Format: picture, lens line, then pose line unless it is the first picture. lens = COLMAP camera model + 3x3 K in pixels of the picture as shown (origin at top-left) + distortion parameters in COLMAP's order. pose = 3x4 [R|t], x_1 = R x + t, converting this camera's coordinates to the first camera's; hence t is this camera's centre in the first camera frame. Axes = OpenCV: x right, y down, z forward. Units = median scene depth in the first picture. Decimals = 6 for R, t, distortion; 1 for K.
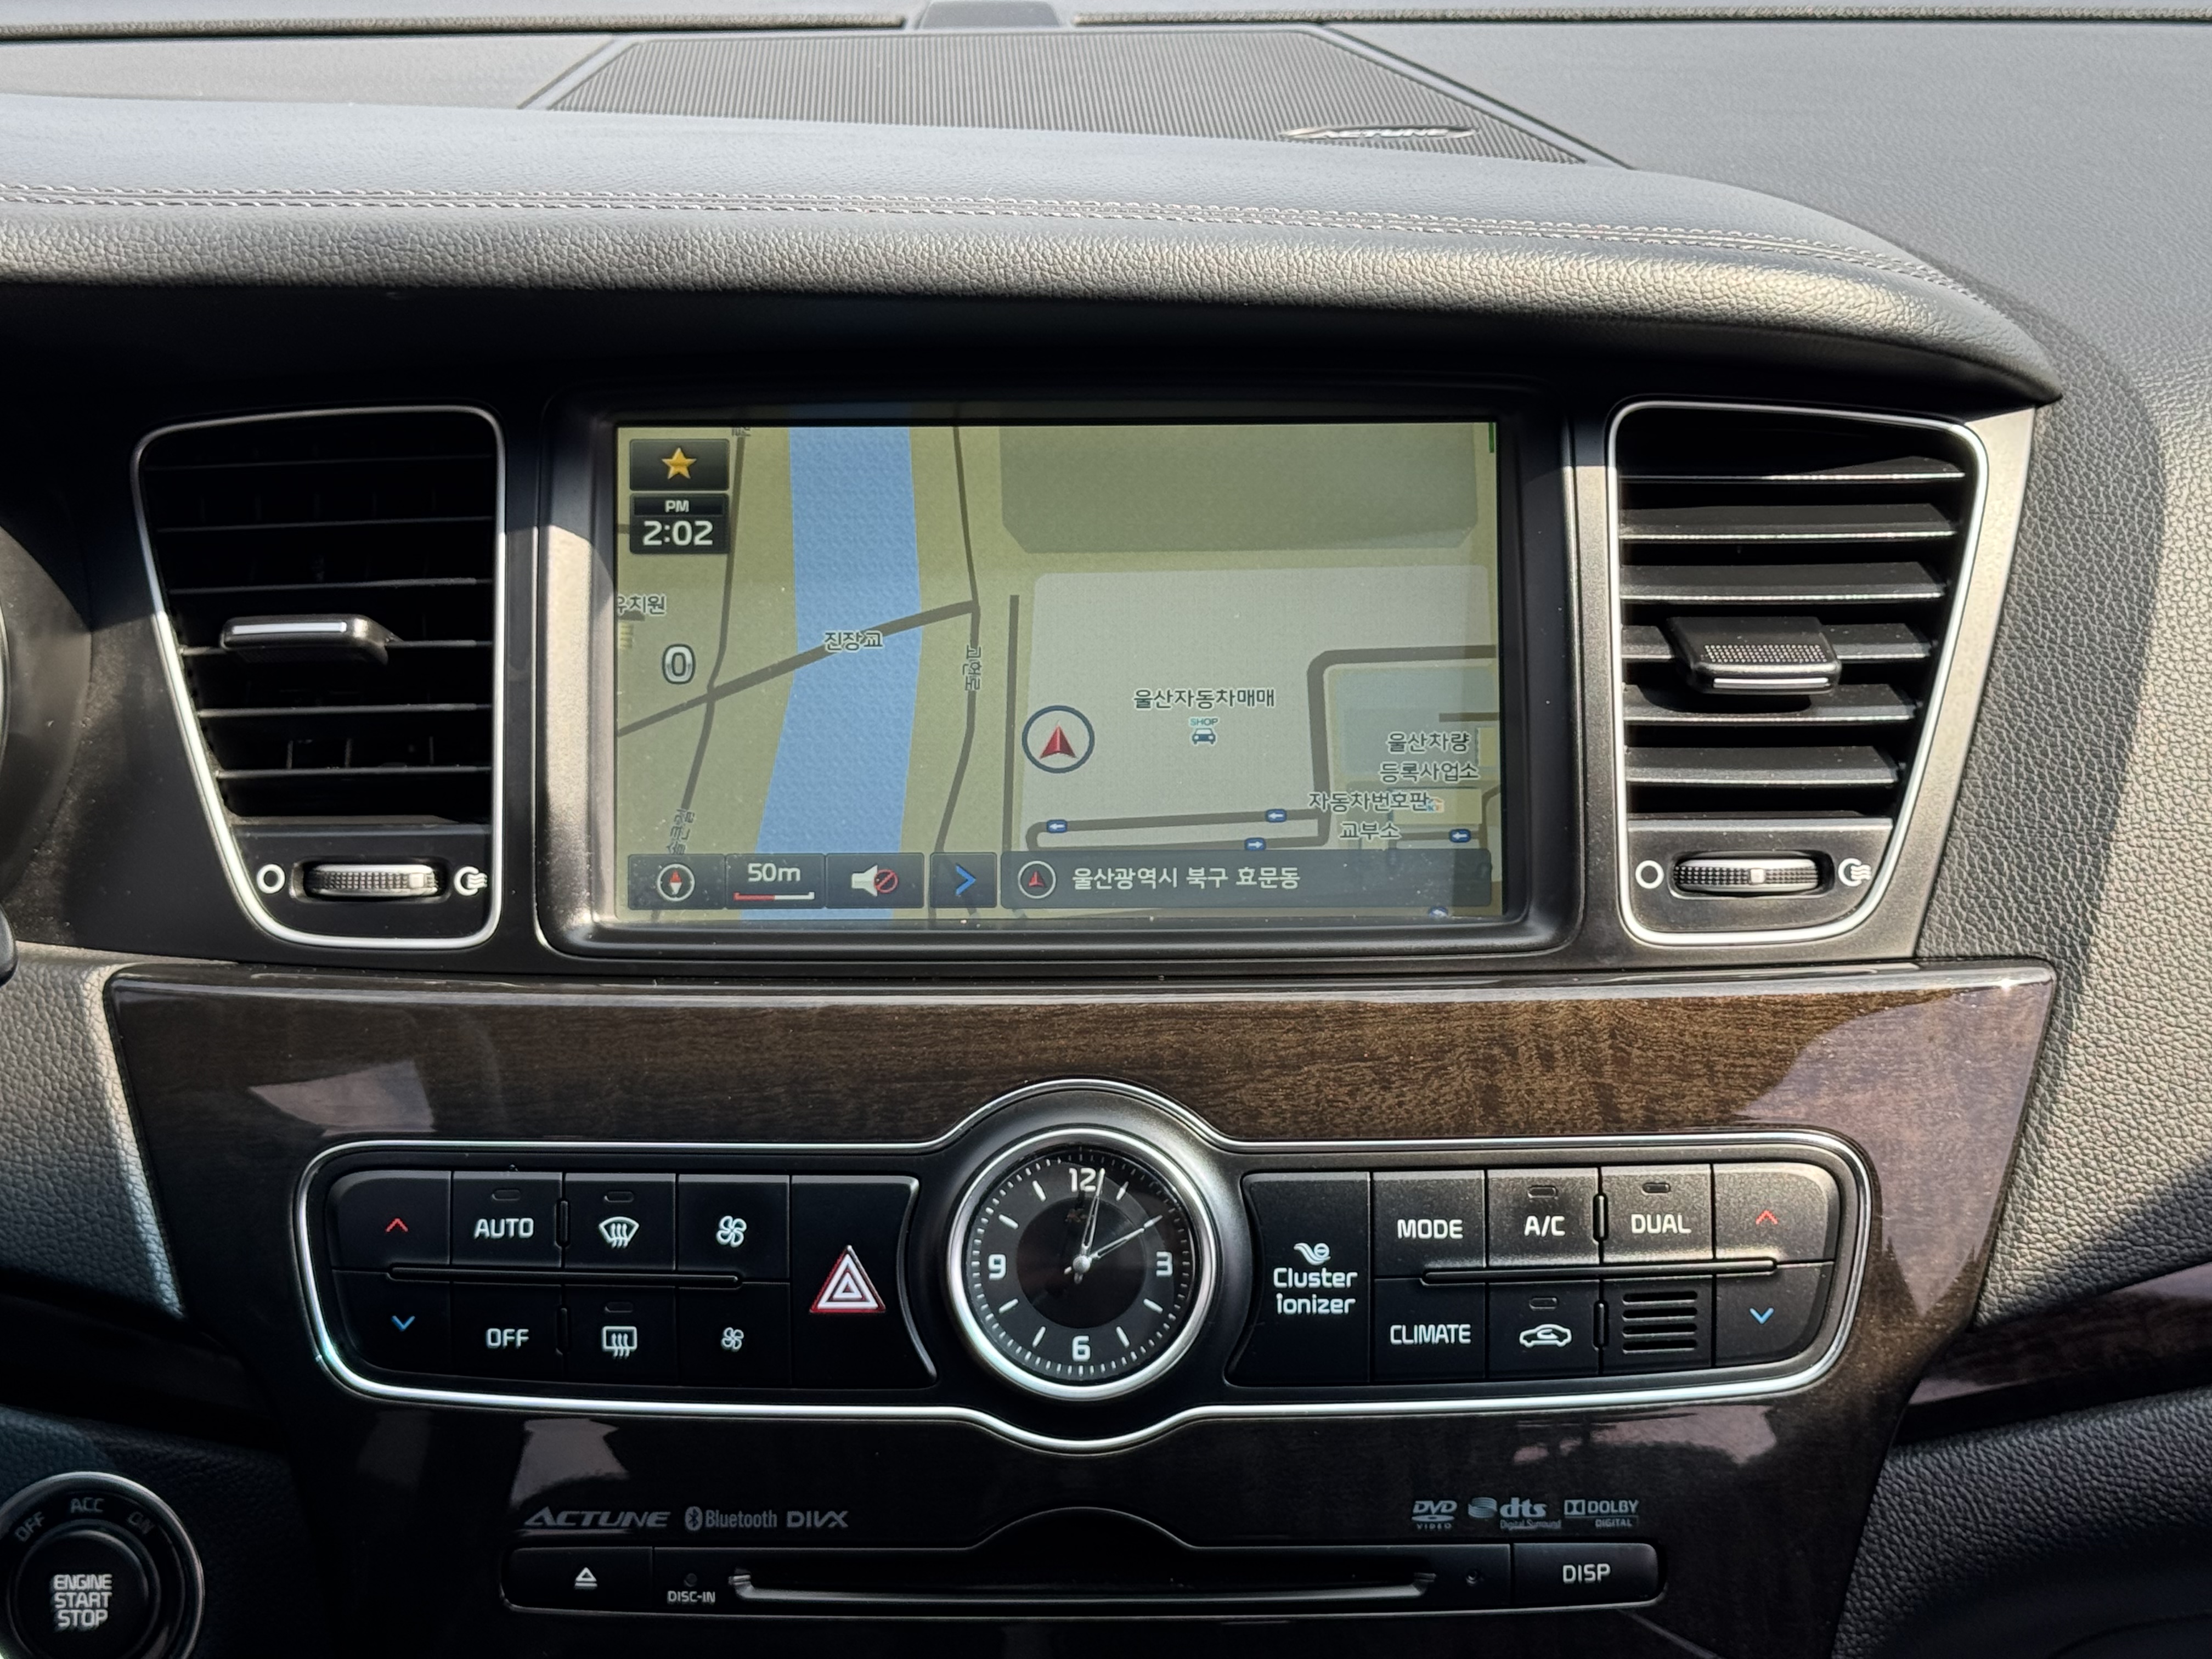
lens RADIAL K [[3595.6, 0, 1086.8], [0, 3595.6, 836.7], [0, 0, 1]] dist [0.143940, 0.000000]
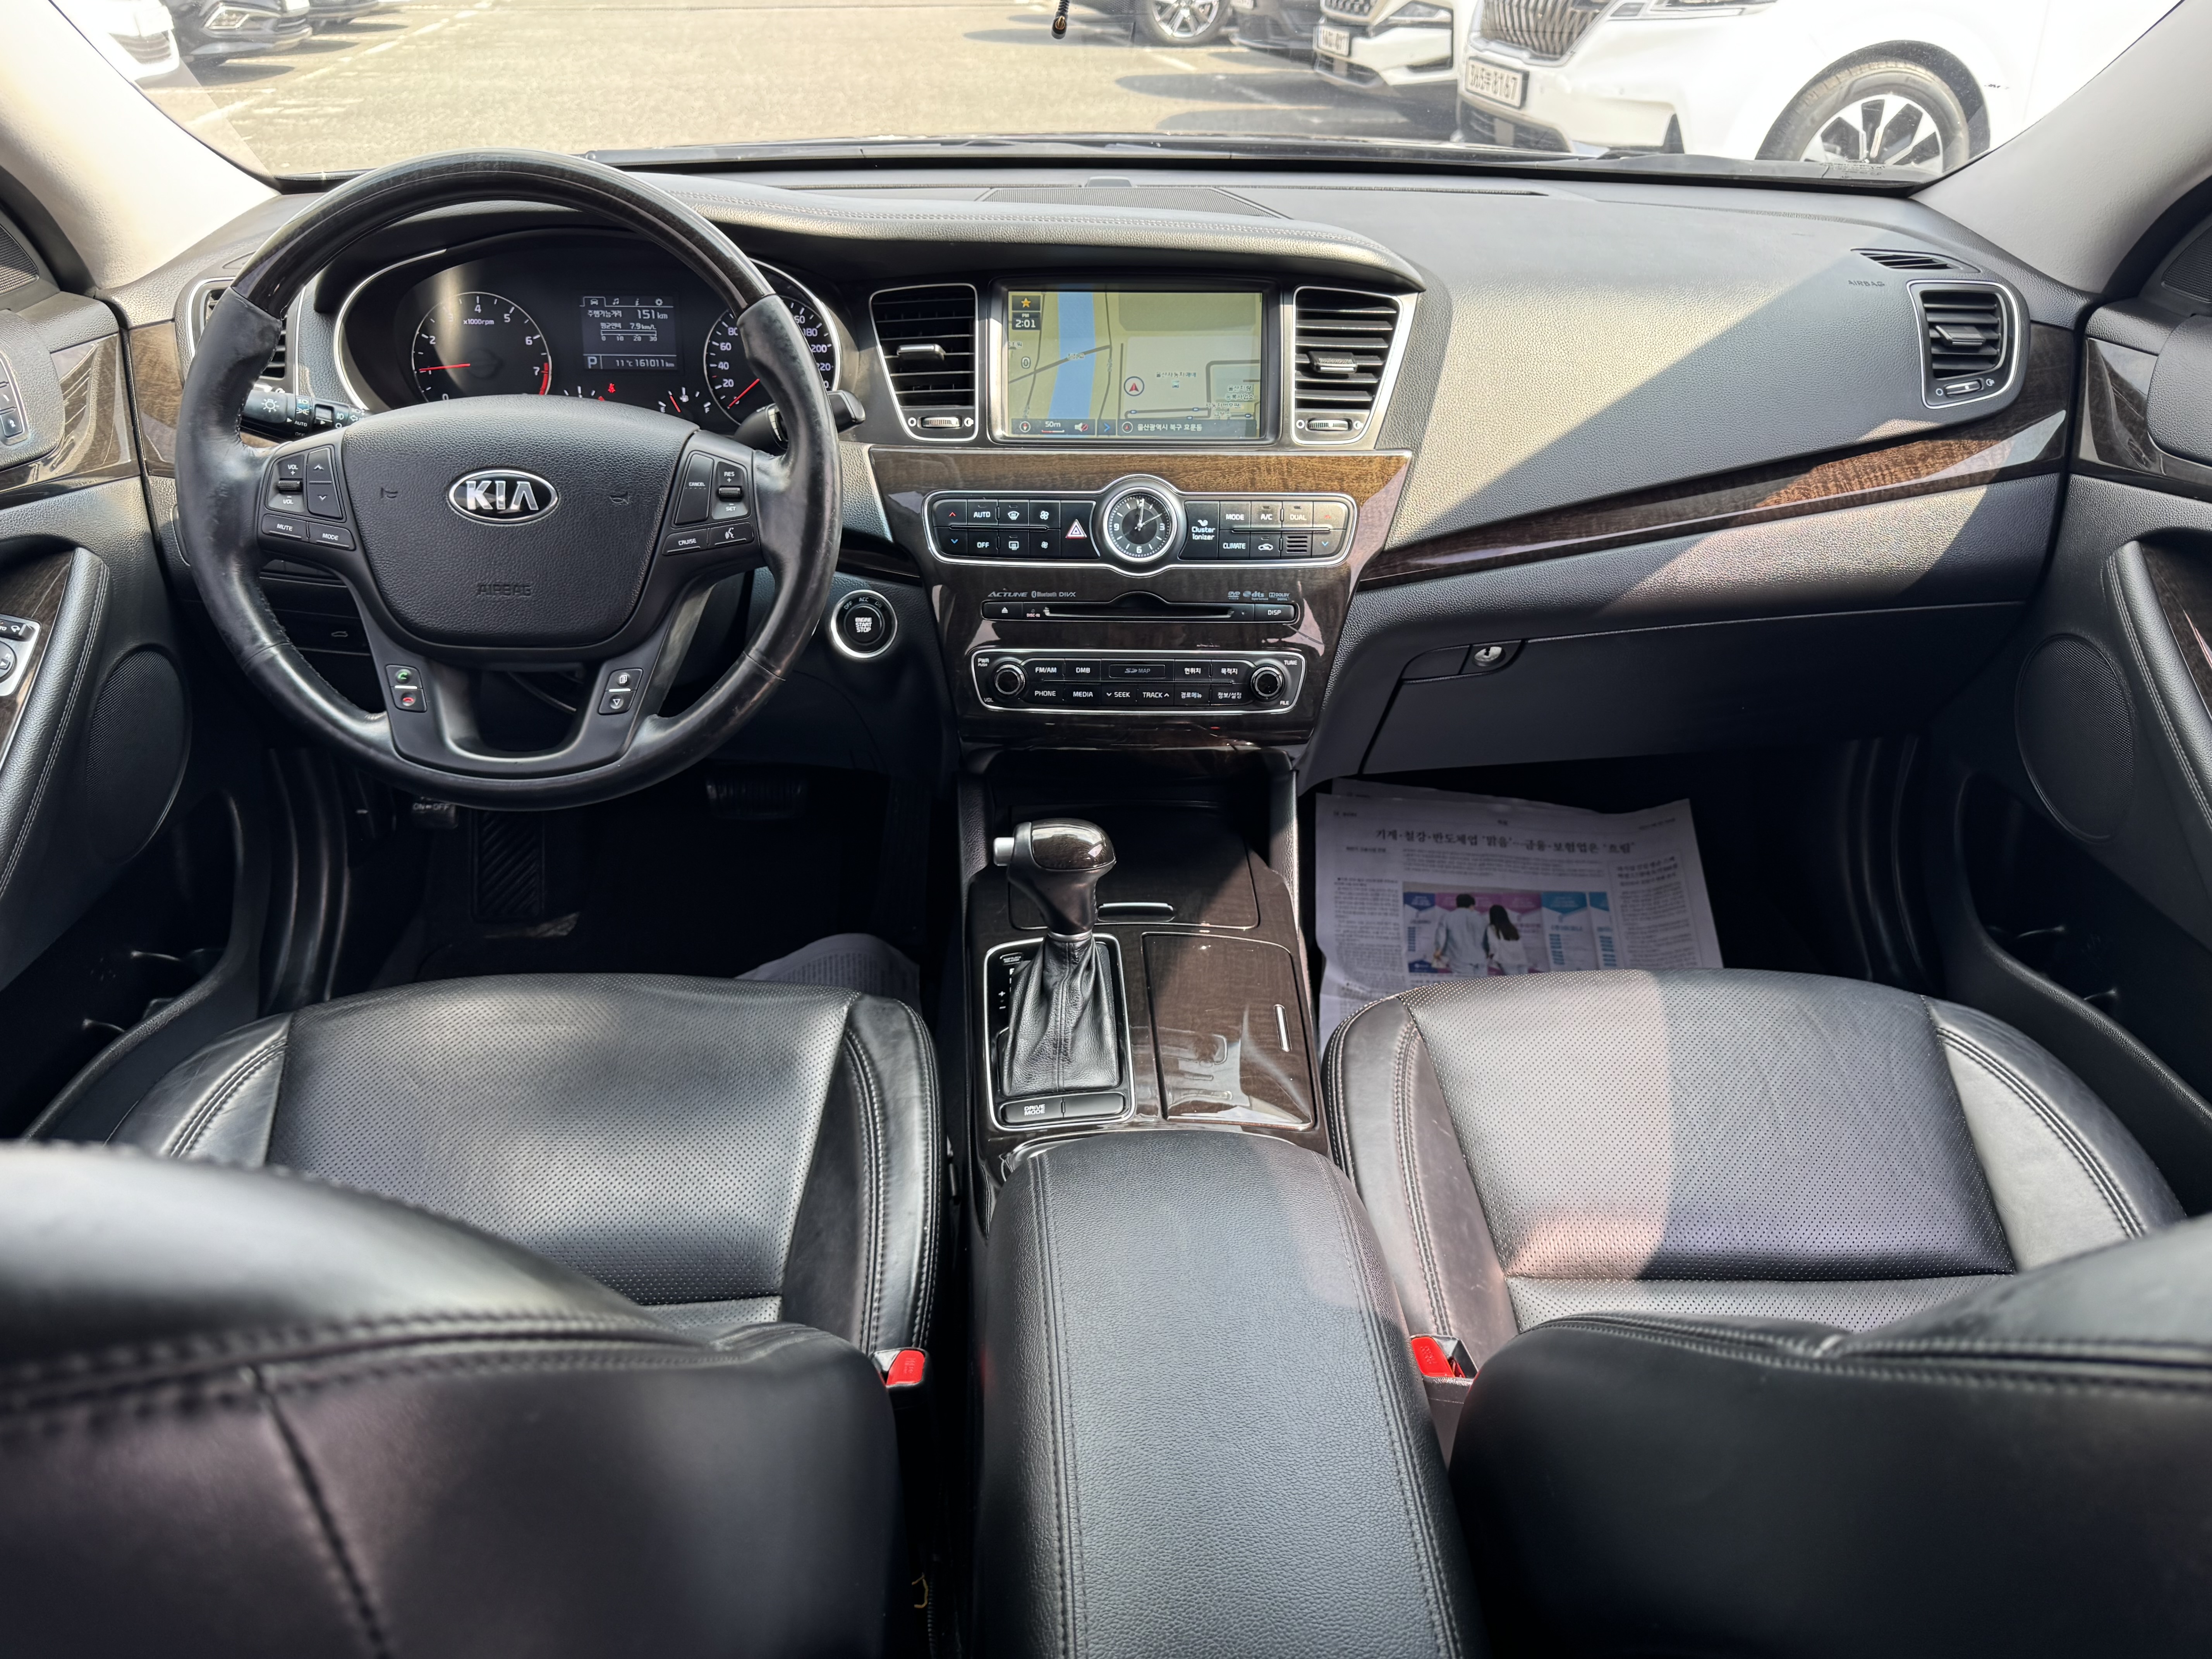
lens RADIAL K [[1607.1, 0, 1101.5], [0, 1607.1, 846.7], [0, 0, 1]] dist [0.066703, -0.001879]
pose [[0.999905, 0.013596, -0.002390, -0.030978], [-0.013160, 0.991086, 0.132574, 0.217955], [0.004171, -0.132530, 0.991170, -0.644221]]
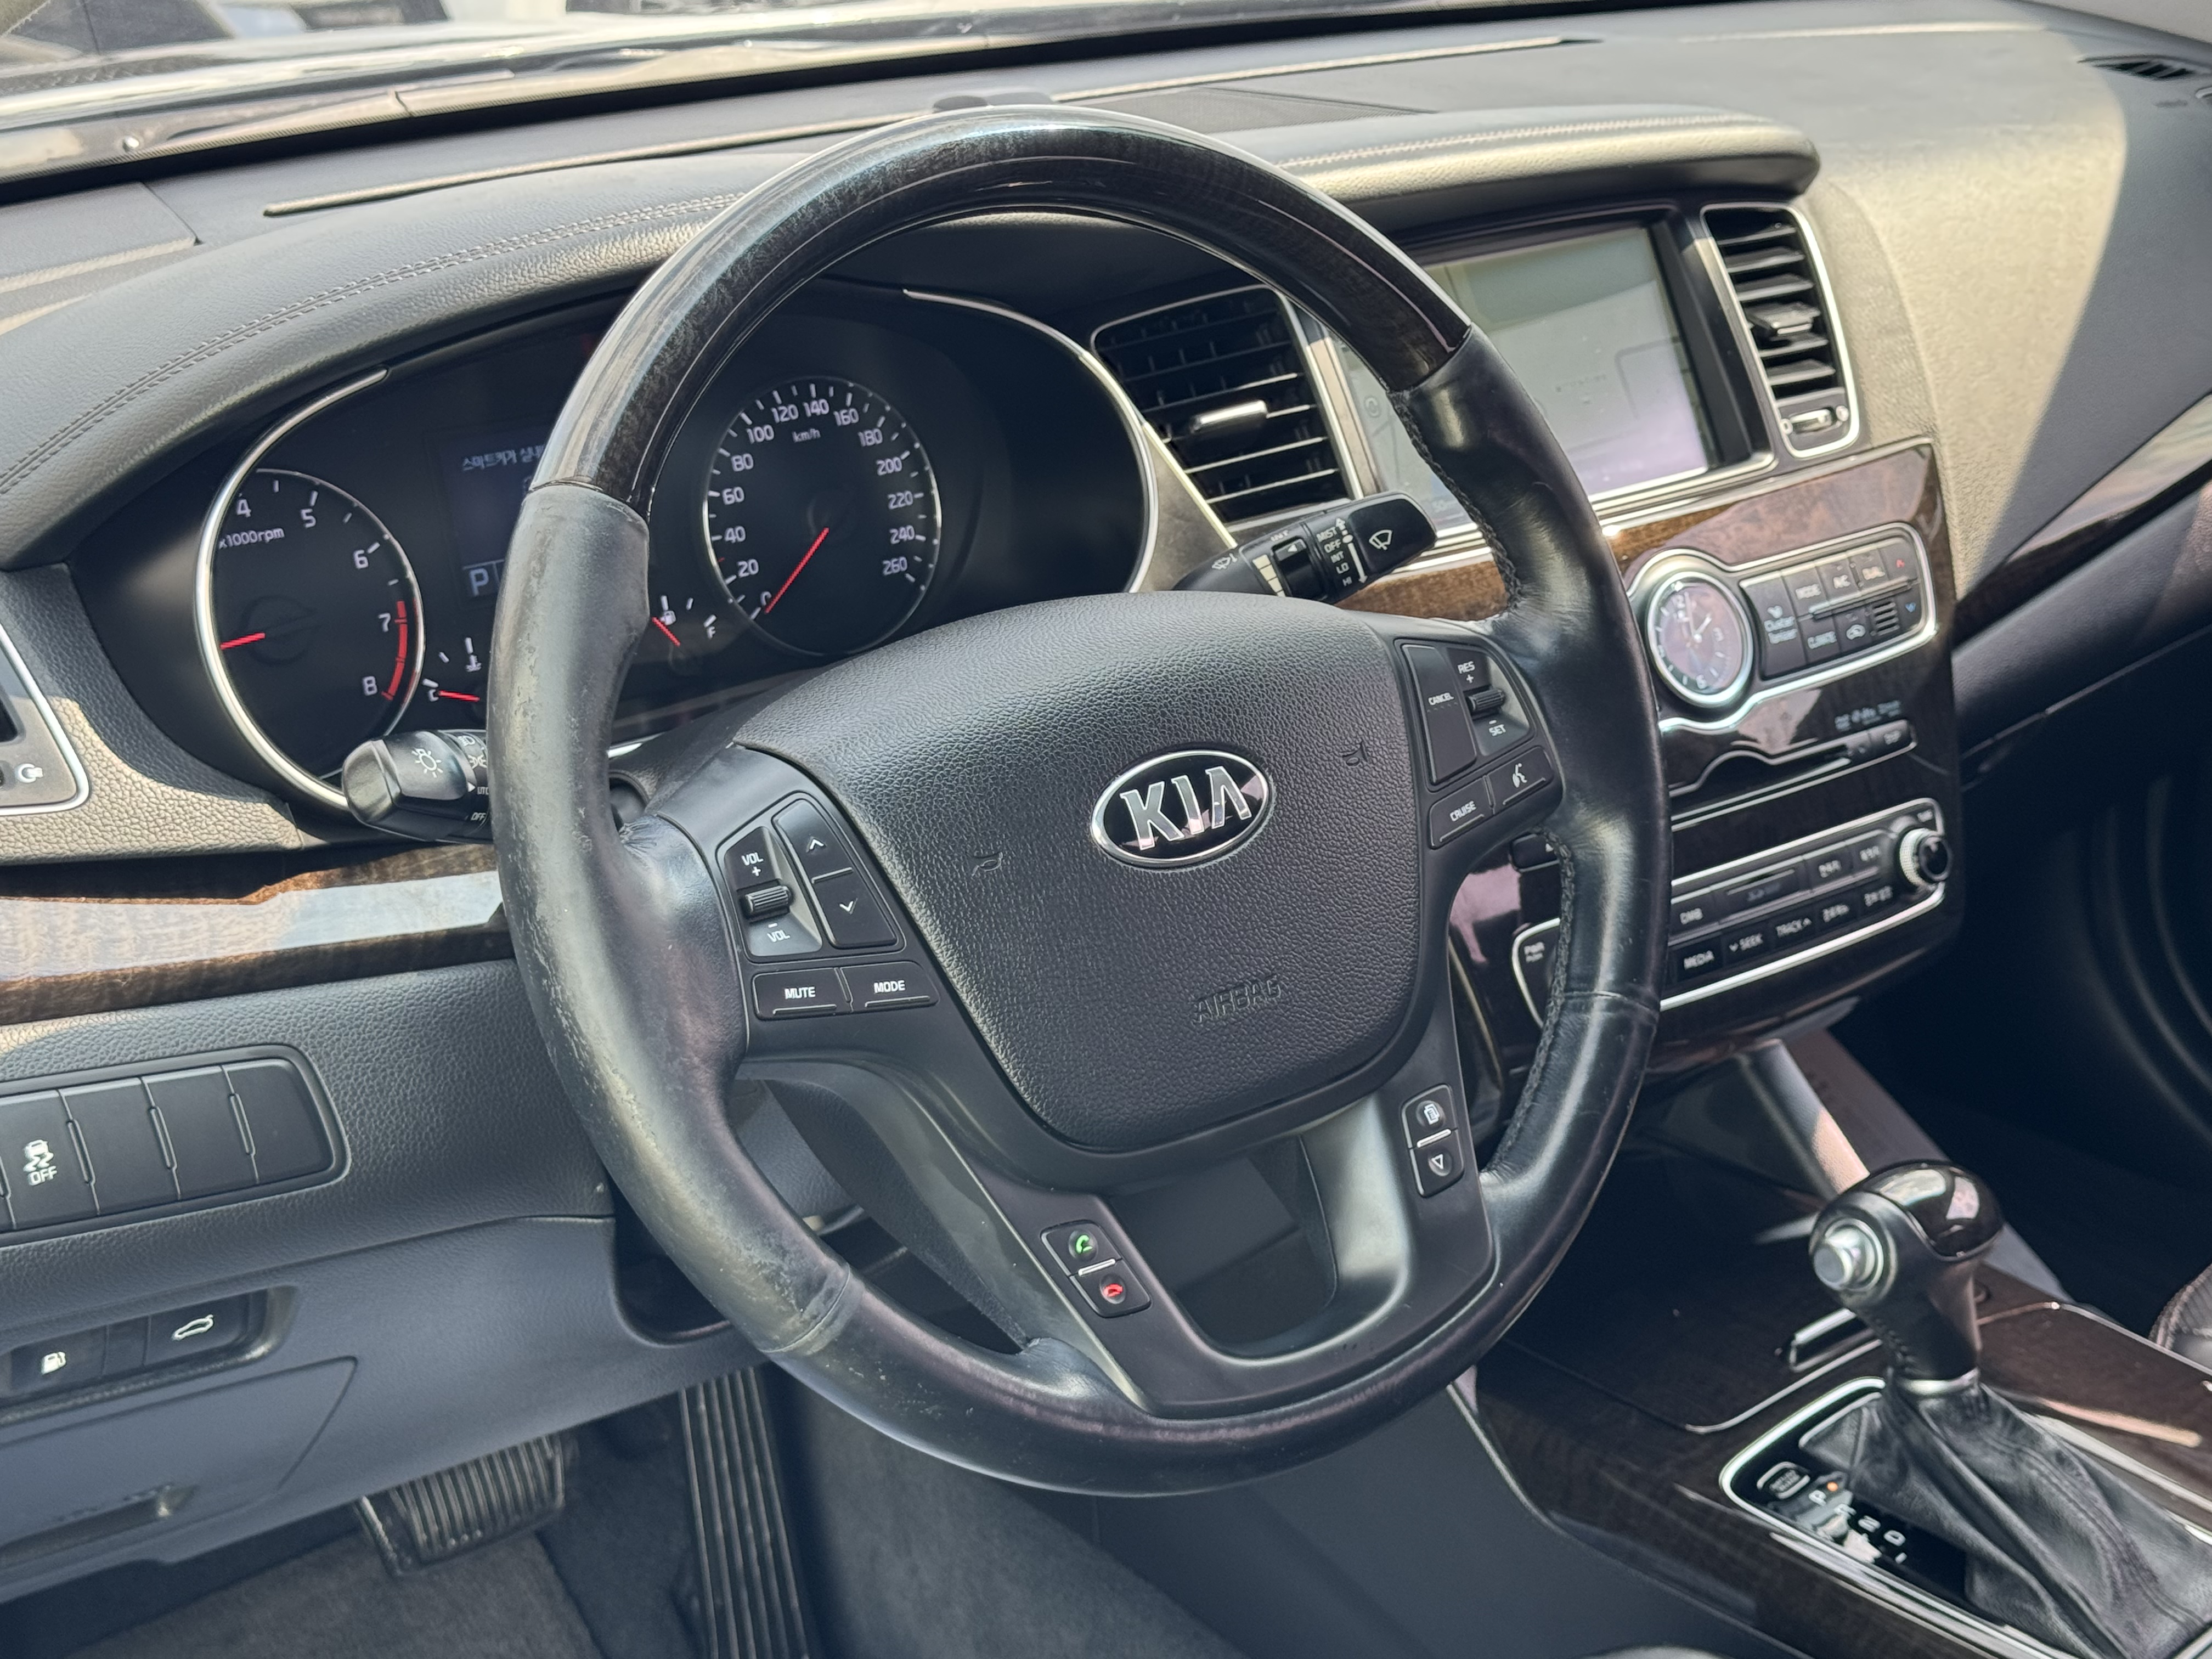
lens RADIAL K [[3264.3, 0, 1103.4], [0, 3264.3, 833.7], [0, 0, 1]] dist [0.031502, 0.000000]
pose [[0.802357, -0.223091, 0.553582, -1.259984], [0.242413, 0.969377, 0.039303, 0.069117], [-0.545398, 0.102661, 0.831866, -0.318831]]
